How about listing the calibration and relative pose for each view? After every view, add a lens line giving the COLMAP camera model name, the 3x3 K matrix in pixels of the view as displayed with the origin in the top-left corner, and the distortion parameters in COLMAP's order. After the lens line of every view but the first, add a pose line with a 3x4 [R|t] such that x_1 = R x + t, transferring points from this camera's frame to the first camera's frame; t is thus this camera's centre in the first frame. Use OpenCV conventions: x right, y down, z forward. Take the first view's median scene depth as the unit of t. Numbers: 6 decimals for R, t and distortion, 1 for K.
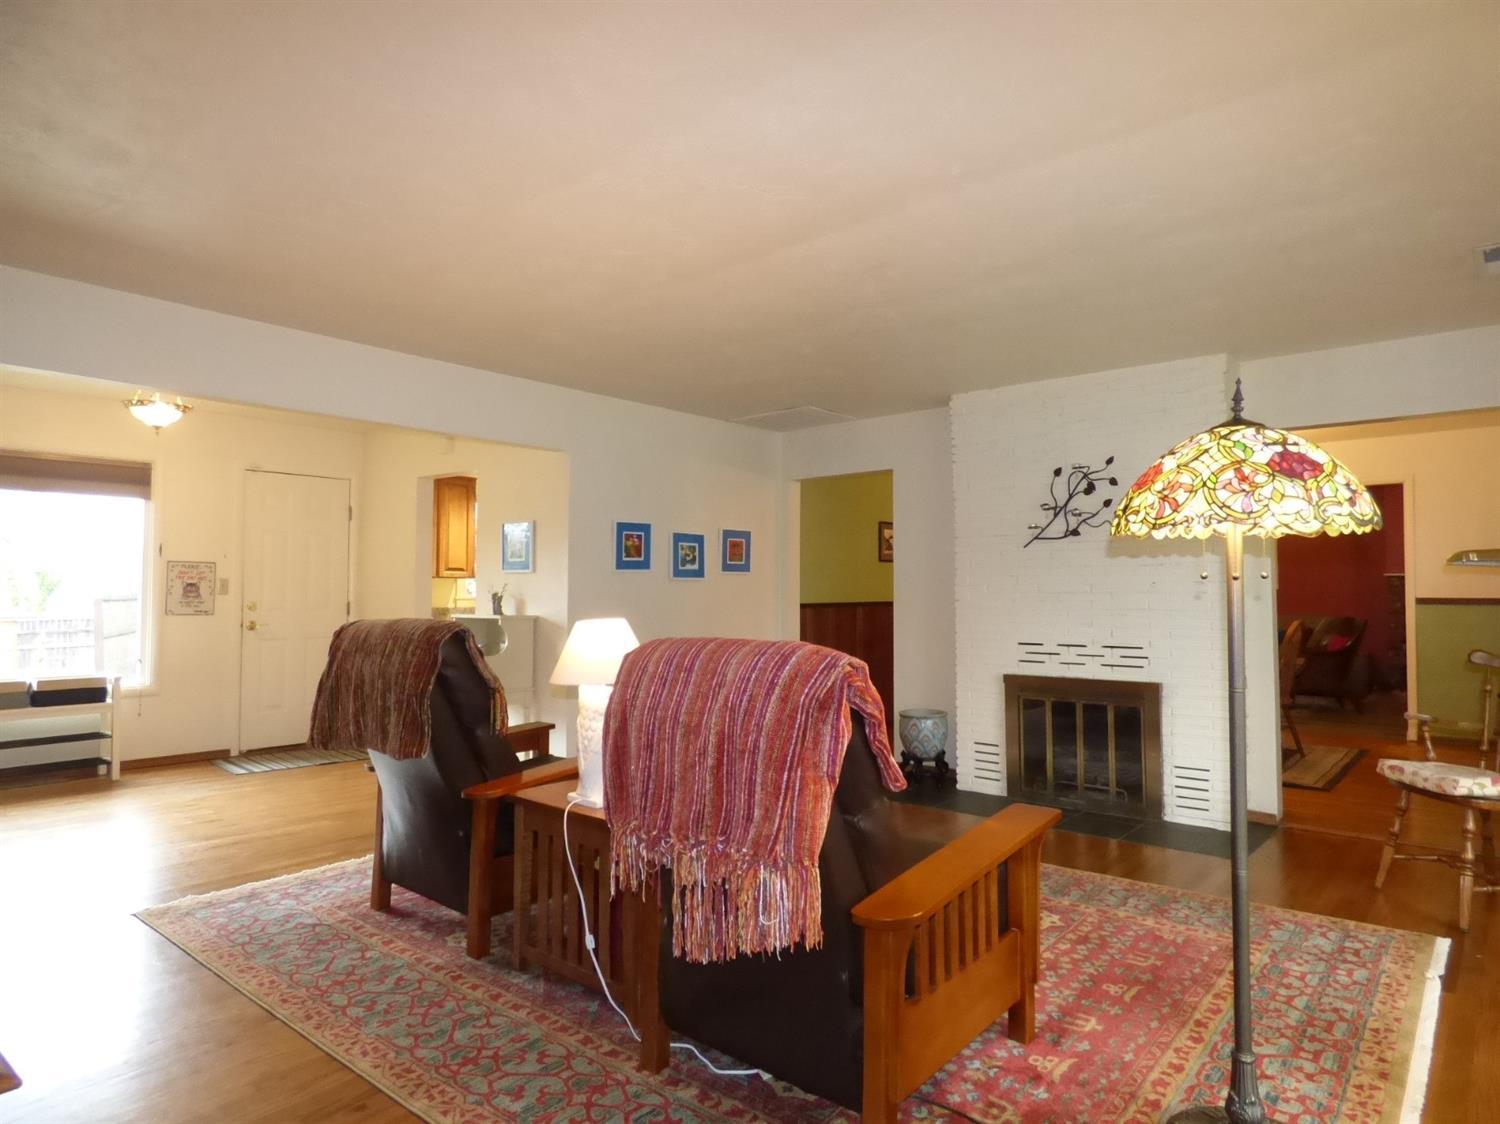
lens RADIAL K [[889.7, 0, 762.0], [0, 889.7, 562.2], [0, 0, 1]] dist [-0.015110, -0.000227]
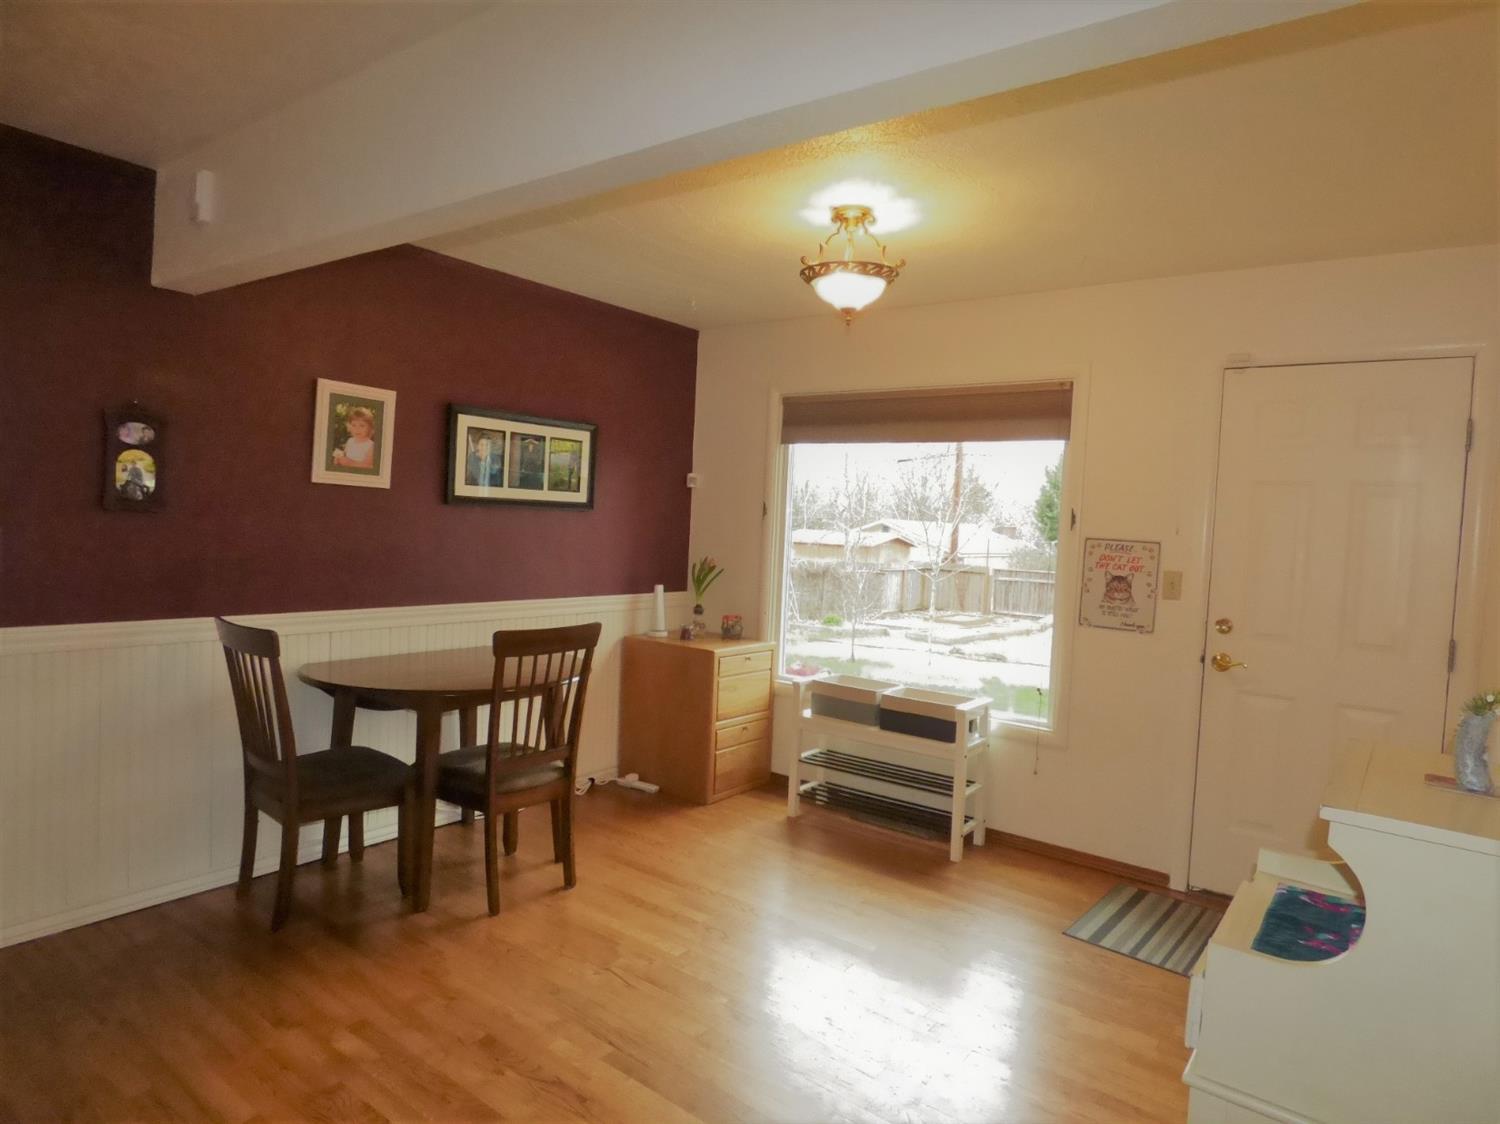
lens RADIAL K [[889.7, 0, 762.0], [0, 889.7, 562.2], [0, 0, 1]] dist [-0.015110, -0.000227]
pose [[0.068114, 0.048515, -0.996497, -0.076430], [-0.019101, 0.998697, 0.047316, -0.009604], [0.997495, 0.015811, 0.068952, 0.773608]]
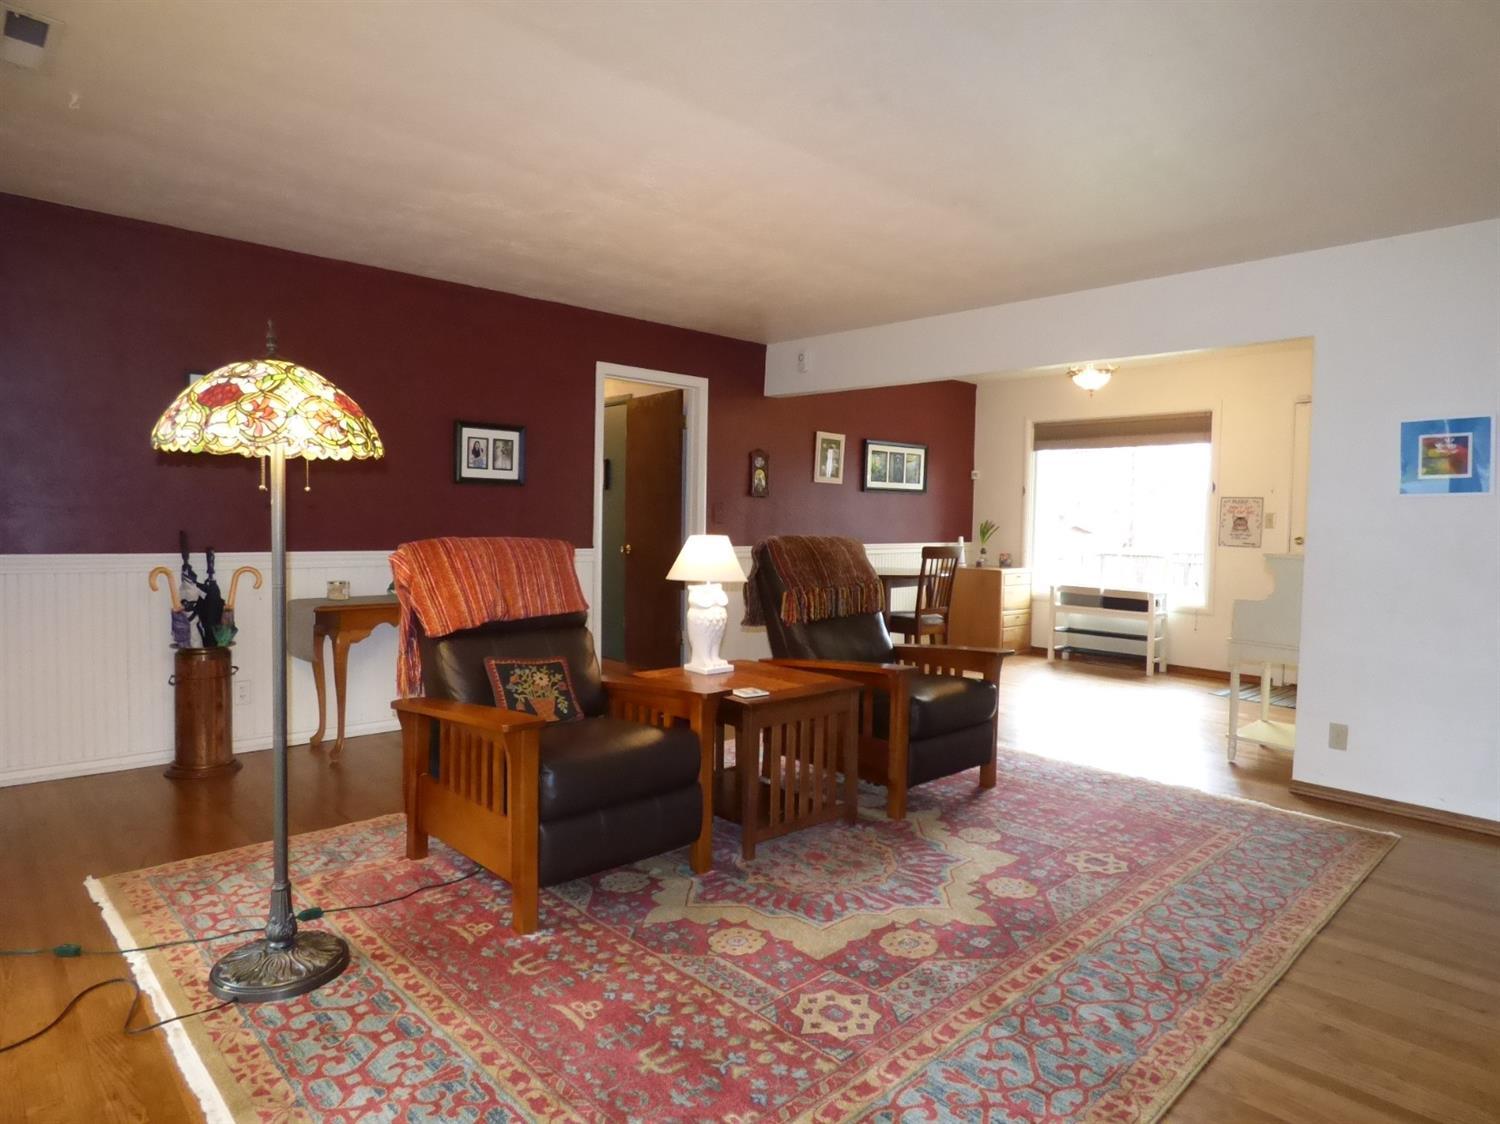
lens RADIAL K [[889.7, 0, 762.0], [0, 889.7, 562.2], [0, 0, 1]] dist [-0.015110, -0.000227]
pose [[-0.109584, 0.049123, -0.992763, 0.532956], [0.011743, 0.998772, 0.048124, 0.021210], [0.993908, -0.006385, -0.110026, 0.576172]]
